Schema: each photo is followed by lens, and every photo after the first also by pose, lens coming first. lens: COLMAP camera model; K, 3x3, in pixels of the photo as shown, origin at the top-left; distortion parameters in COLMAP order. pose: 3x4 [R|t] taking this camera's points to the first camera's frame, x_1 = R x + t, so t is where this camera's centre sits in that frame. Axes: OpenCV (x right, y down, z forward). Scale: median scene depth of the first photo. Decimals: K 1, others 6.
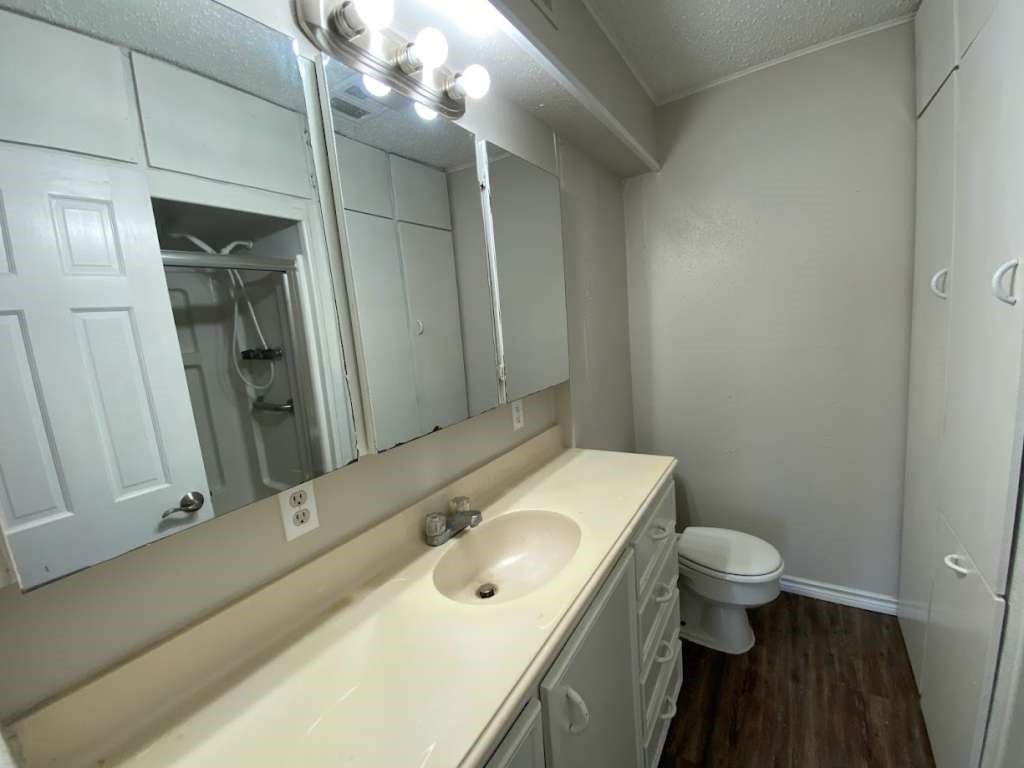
lens RADIAL K [[418.1, 0, 517.6], [0, 418.1, 378.5], [0, 0, 1]] dist [-0.012015, -0.000835]
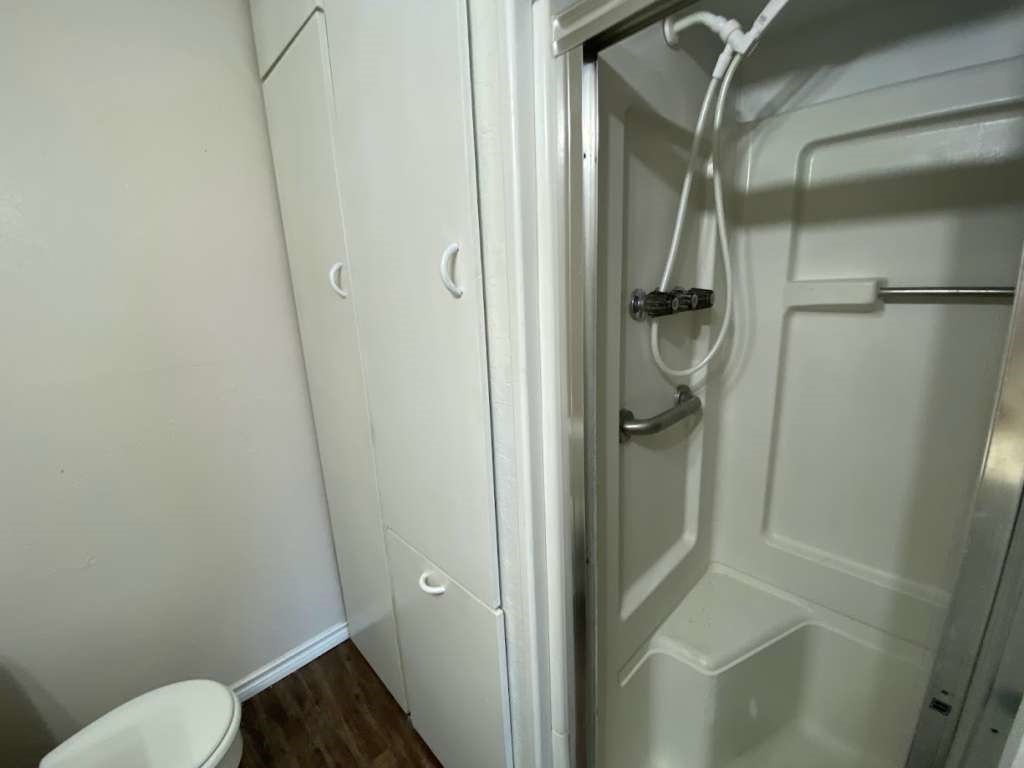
lens RADIAL K [[418.1, 0, 516.4], [0, 418.1, 376.7], [0, 0, 1]] dist [-0.012015, -0.000835]
pose [[0.220919, -0.133463, 0.966117, 0.203754], [0.167687, 0.981039, 0.097179, -0.045413], [-0.960768, 0.140537, 0.239110, 0.392298]]
